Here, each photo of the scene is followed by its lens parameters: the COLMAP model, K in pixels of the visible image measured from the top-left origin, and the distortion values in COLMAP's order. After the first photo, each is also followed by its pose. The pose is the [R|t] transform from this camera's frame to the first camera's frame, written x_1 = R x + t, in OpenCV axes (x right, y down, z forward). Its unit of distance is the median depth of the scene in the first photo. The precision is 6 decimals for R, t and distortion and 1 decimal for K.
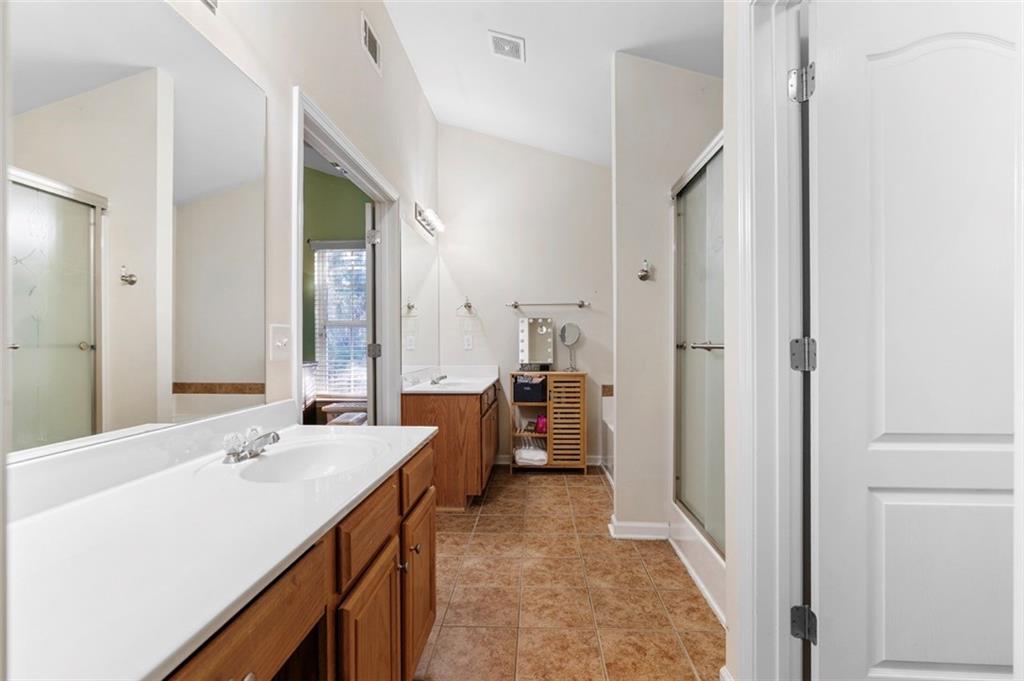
lens RADIAL K [[464.9, 0, 517.6], [0, 464.9, 340.0], [0, 0, 1]] dist [-0.012371, 0.004217]
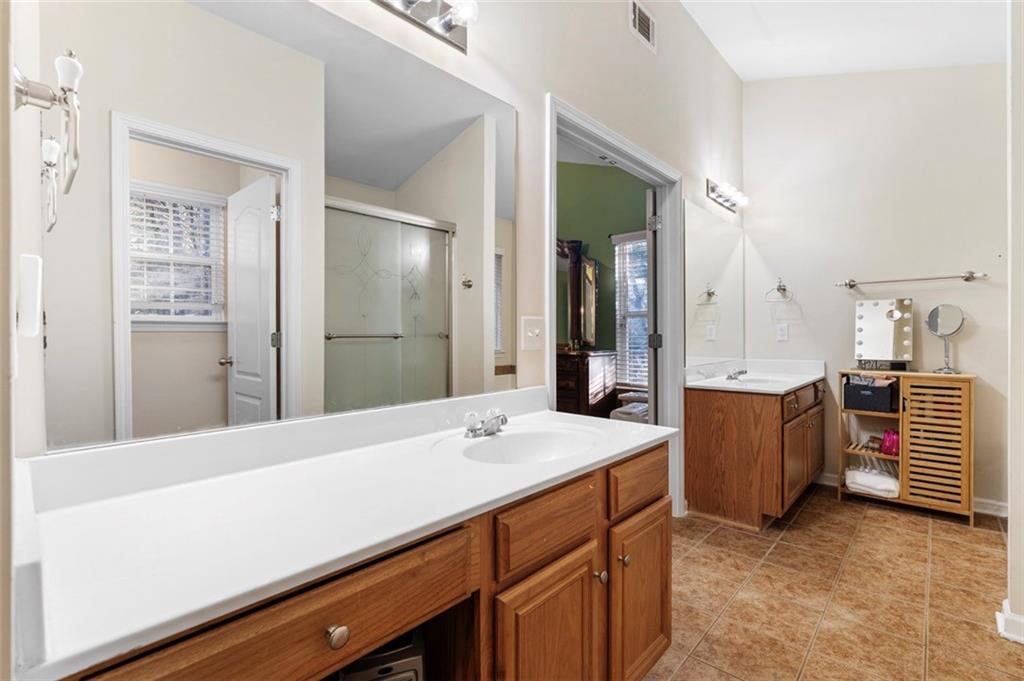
lens RADIAL K [[464.9, 0, 516.3], [0, 464.9, 333.0], [0, 0, 1]] dist [-0.012371, 0.004217]
pose [[0.770618, -0.000633, -0.637297, 0.083311], [0.005285, 0.999971, 0.005398, -0.000566], [0.637275, -0.007528, 0.770600, 0.071394]]
